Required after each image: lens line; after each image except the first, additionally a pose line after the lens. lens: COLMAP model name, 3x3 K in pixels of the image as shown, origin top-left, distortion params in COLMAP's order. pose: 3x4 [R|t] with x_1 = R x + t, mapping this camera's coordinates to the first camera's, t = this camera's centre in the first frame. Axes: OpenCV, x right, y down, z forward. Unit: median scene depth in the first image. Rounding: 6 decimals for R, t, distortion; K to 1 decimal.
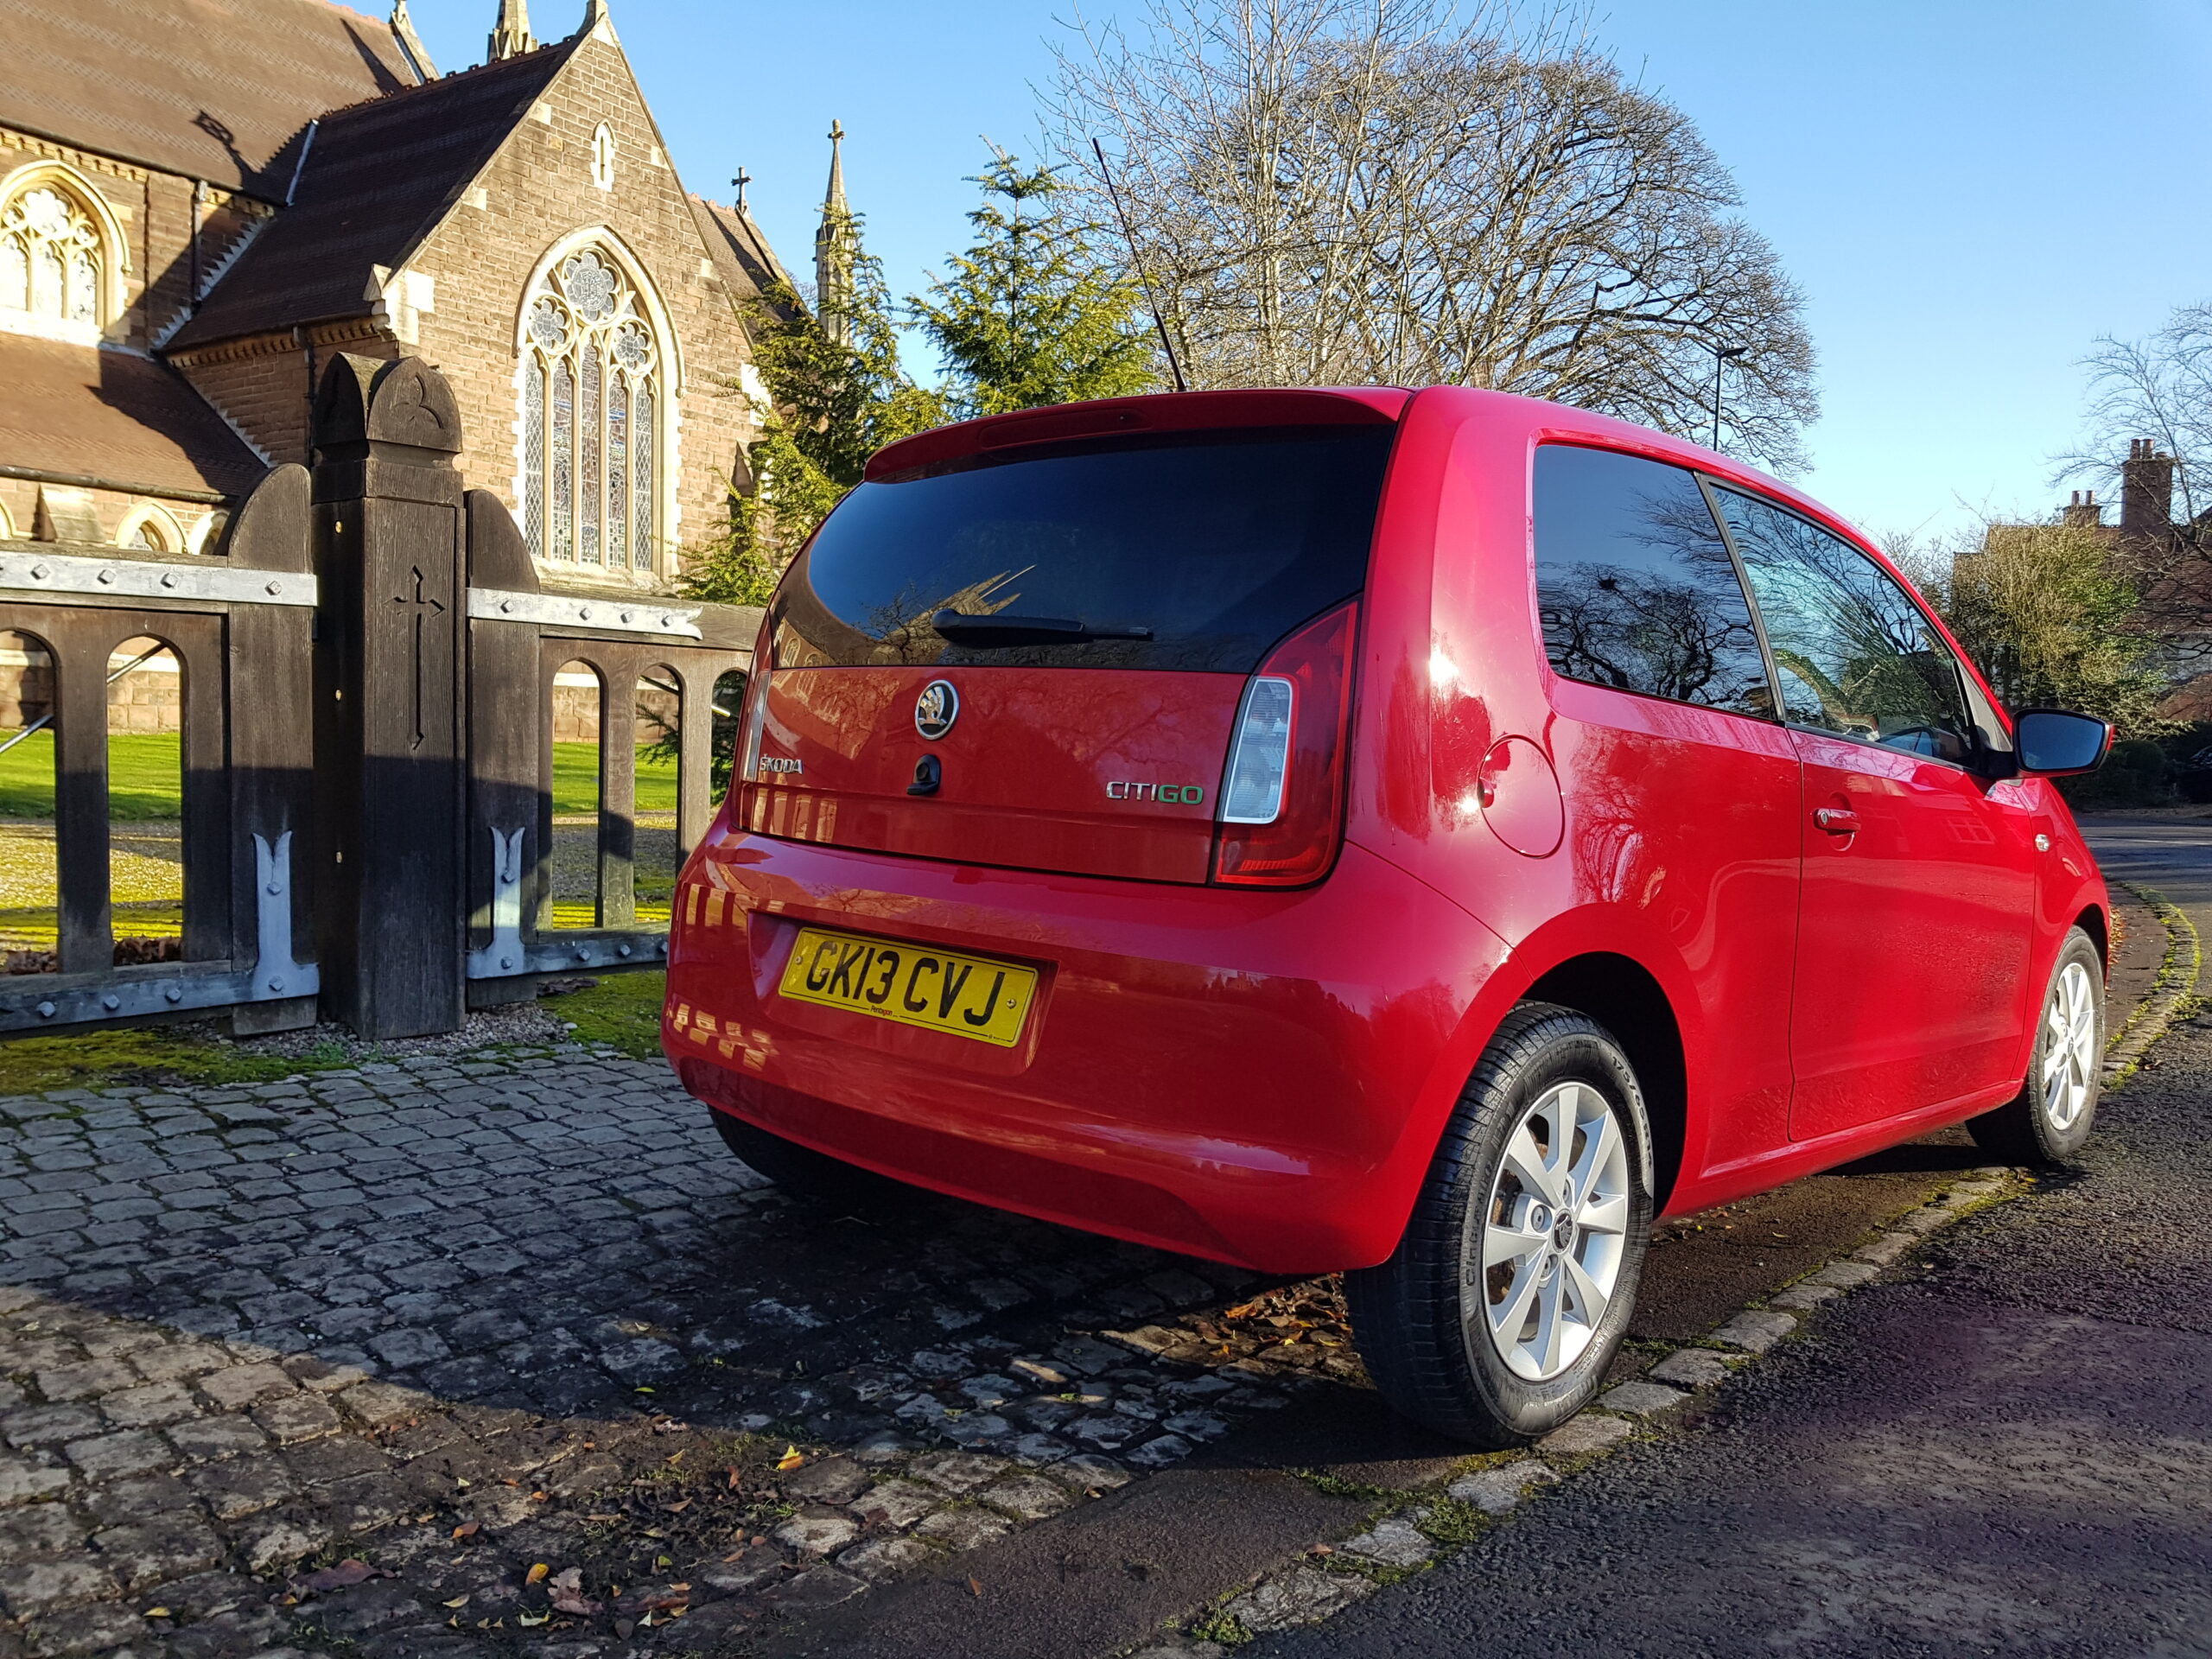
lens RADIAL K [[1707.2, 0, 1073.4], [0, 1707.2, 816.5], [0, 0, 1]] dist [0.062232, -0.095868]
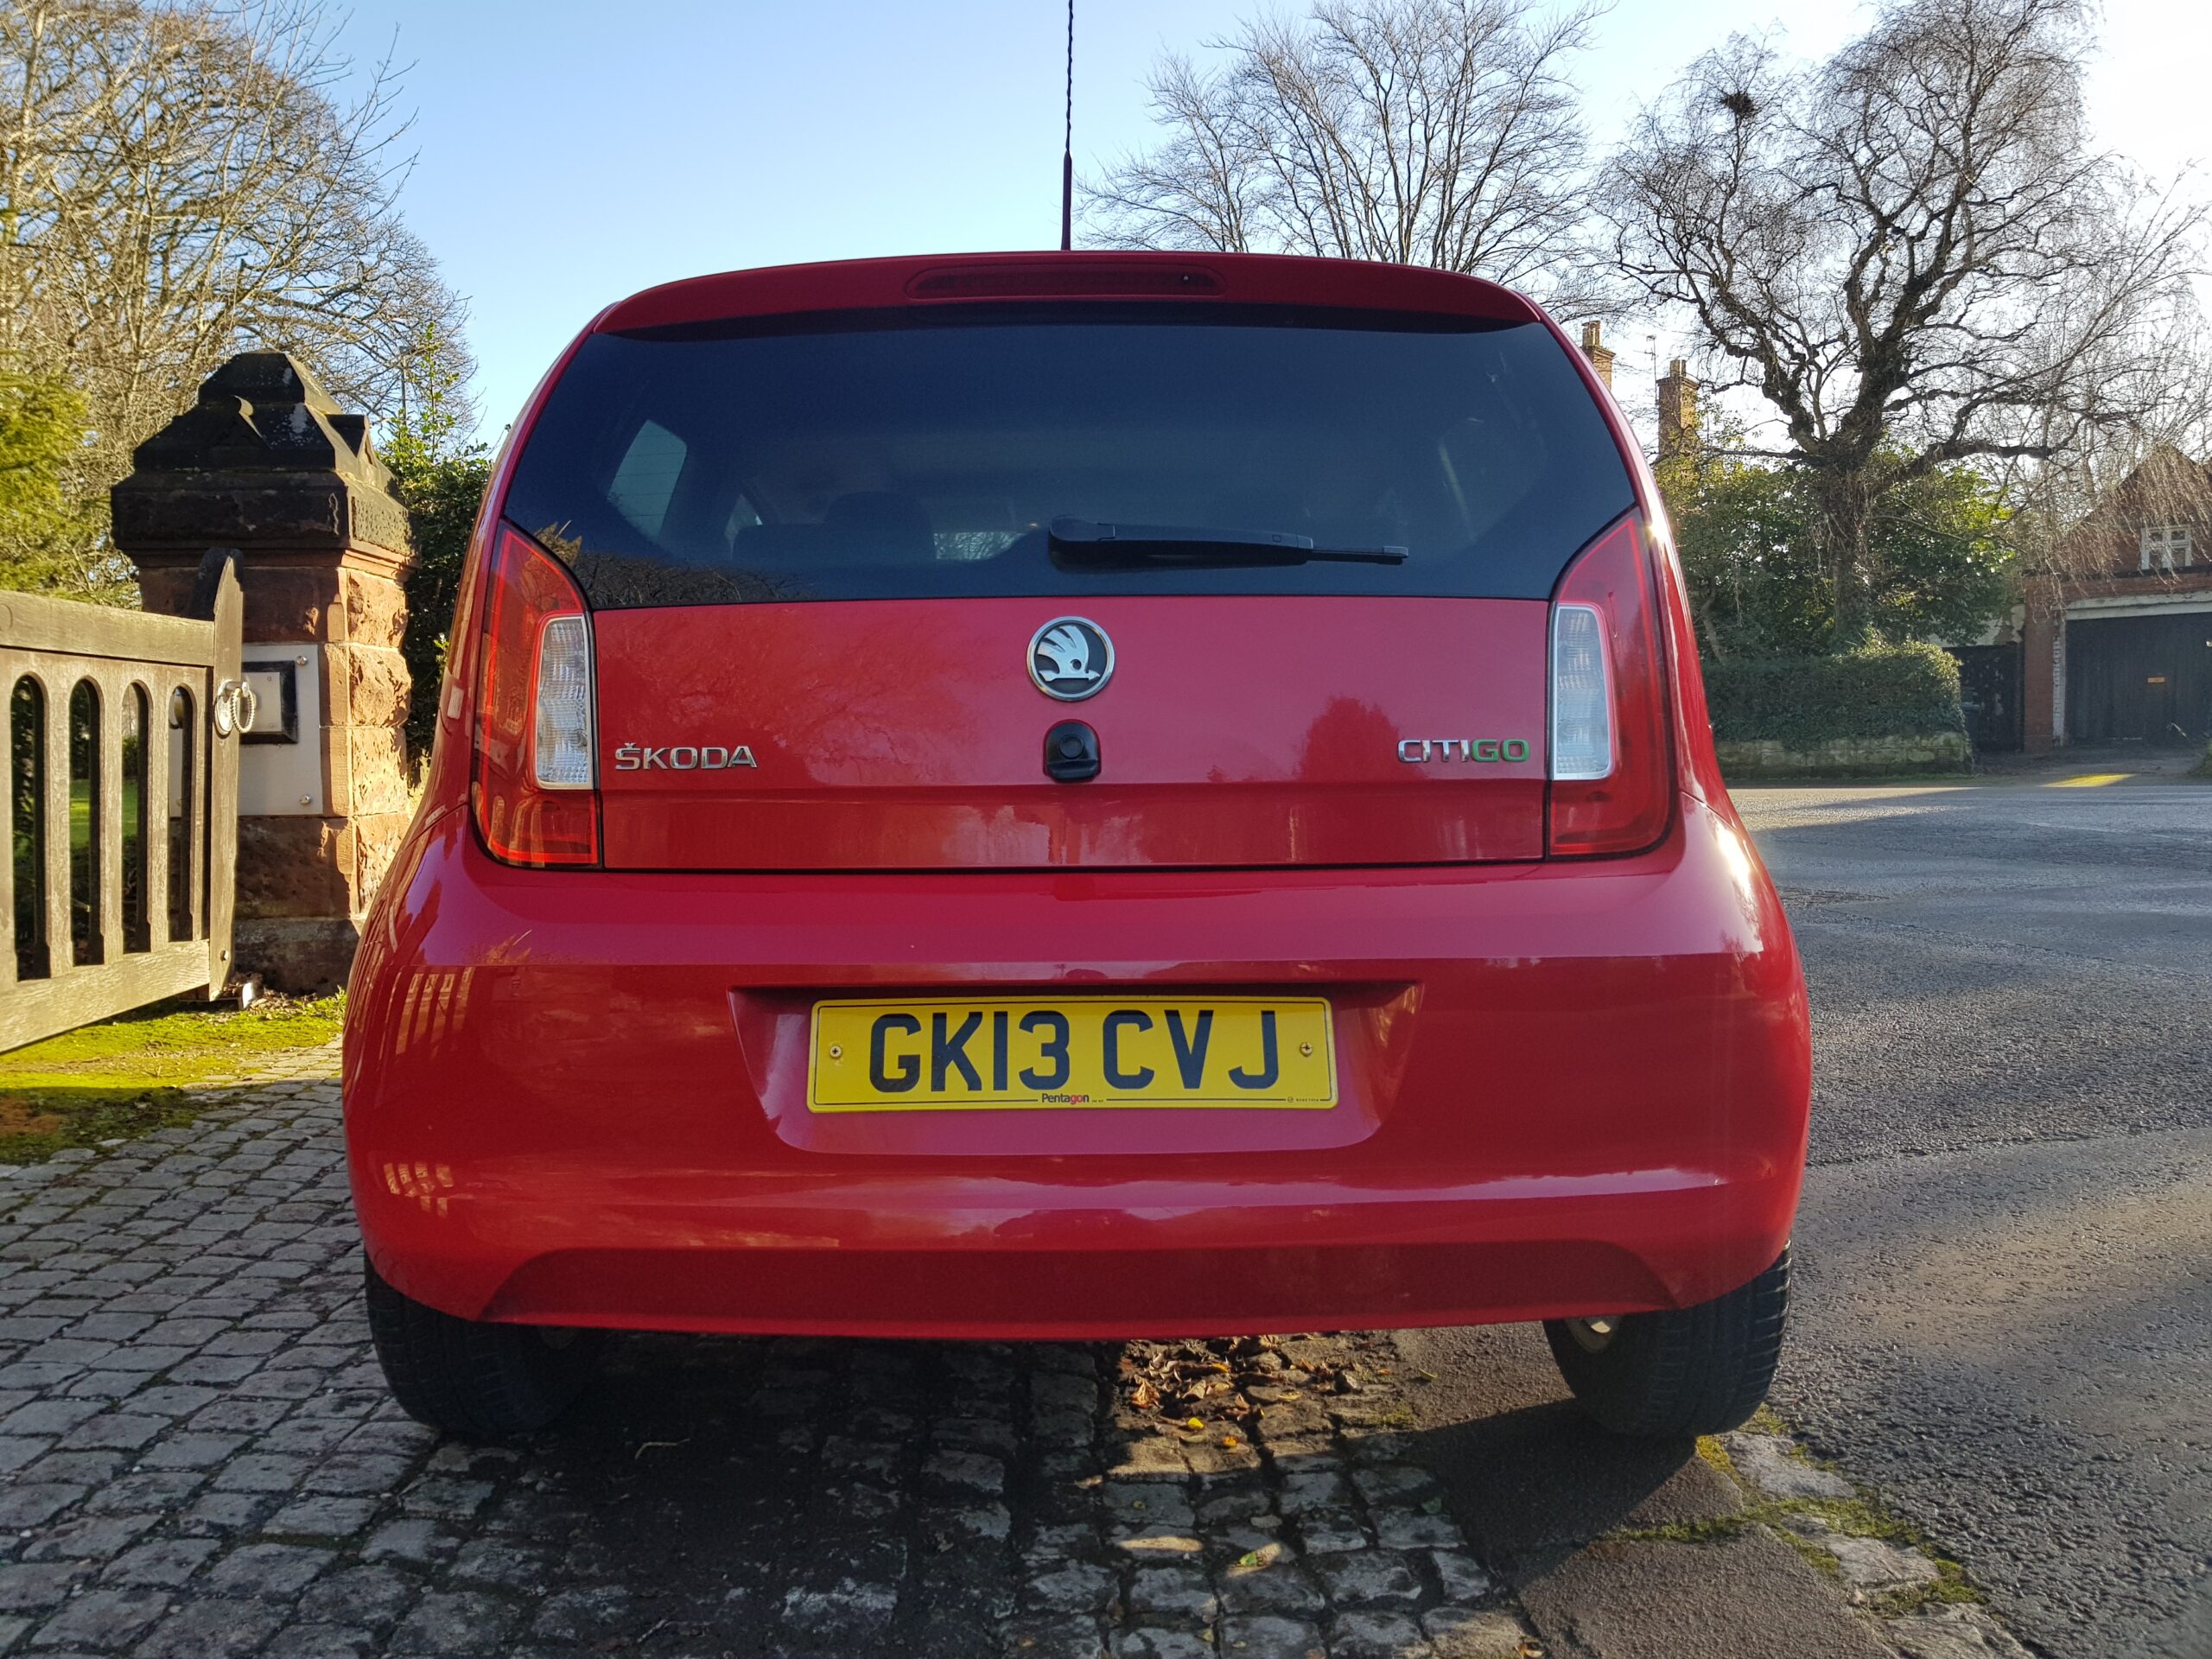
lens RADIAL K [[1707.2, 0, 1073.4], [0, 1707.2, 816.5], [0, 0, 1]] dist [0.062232, -0.095868]
pose [[0.721433, -0.069110, 0.689027, -0.568564], [0.072522, 0.997076, 0.024075, -0.014528], [-0.688676, 0.032601, 0.724336, 0.496432]]
